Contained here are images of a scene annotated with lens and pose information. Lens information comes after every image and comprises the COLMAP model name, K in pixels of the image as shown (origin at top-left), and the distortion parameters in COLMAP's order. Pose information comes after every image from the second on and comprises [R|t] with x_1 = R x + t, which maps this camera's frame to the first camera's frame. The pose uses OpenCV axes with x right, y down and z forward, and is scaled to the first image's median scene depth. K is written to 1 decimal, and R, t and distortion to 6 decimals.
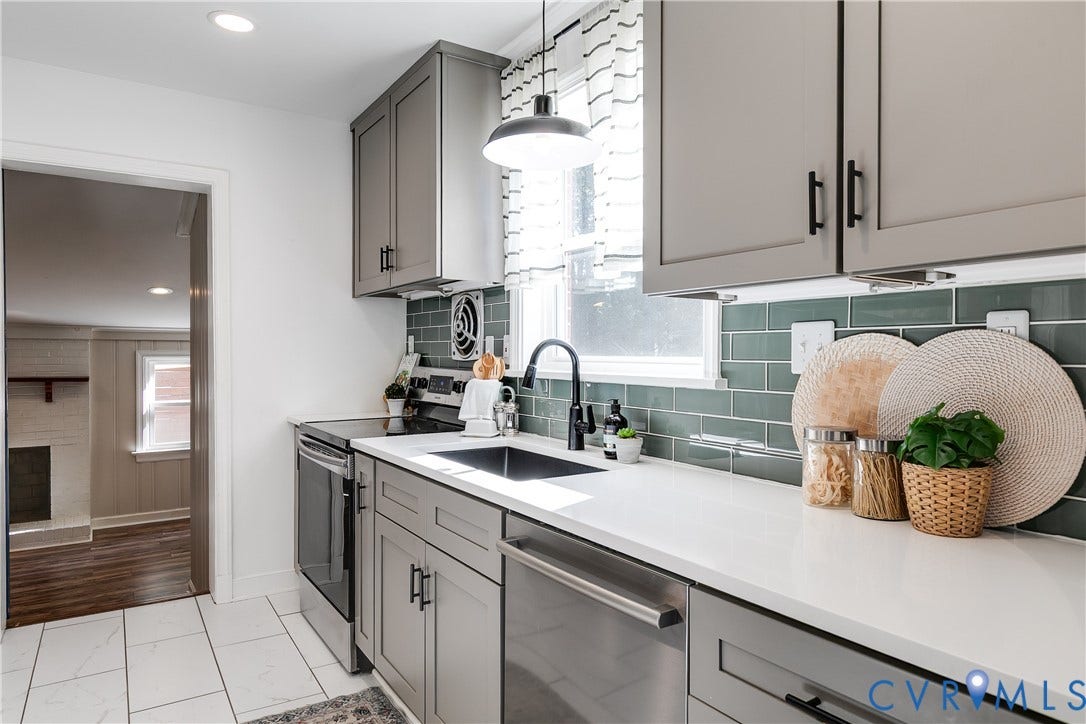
lens RADIAL K [[658.9, 0, 543.0], [0, 658.9, 362.0], [0, 0, 1]] dist [0.000258, -0.000015]
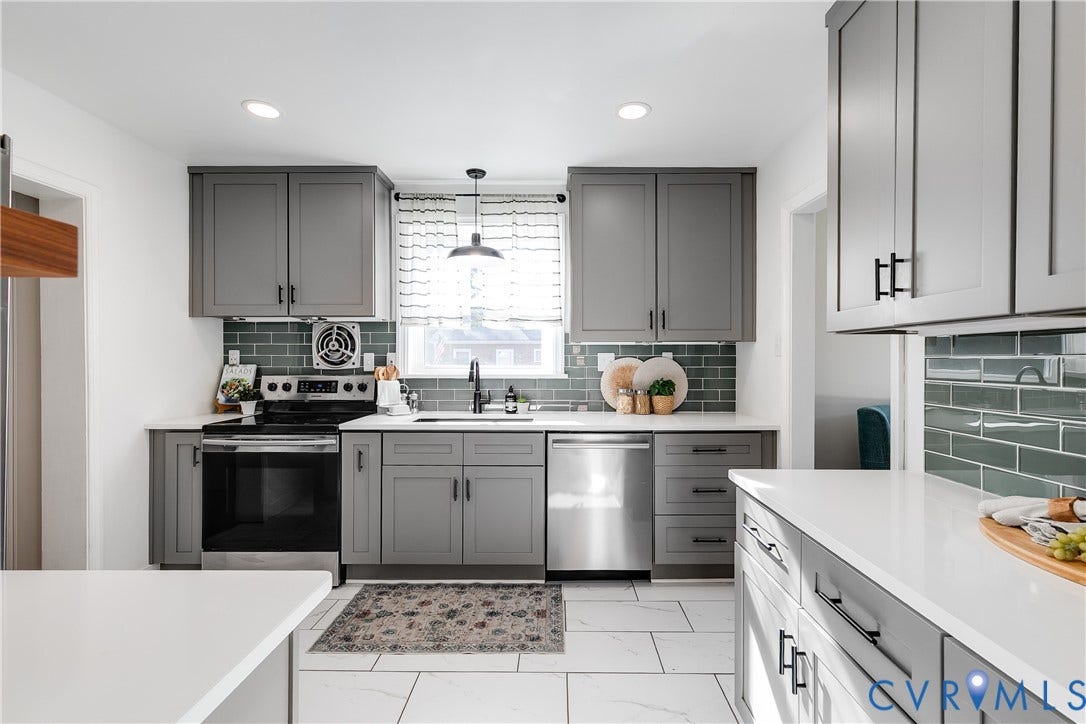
lens RADIAL K [[495.0, 0, 543.0], [0, 495.0, 362.0], [0, 0, 1]] dist [-0.000226, -0.000065]
pose [[0.565641, -0.007776, 0.824615, -0.991632], [0.013158, 0.999913, 0.000403, -0.016555], [-0.824546, 0.010623, 0.565695, 0.007852]]
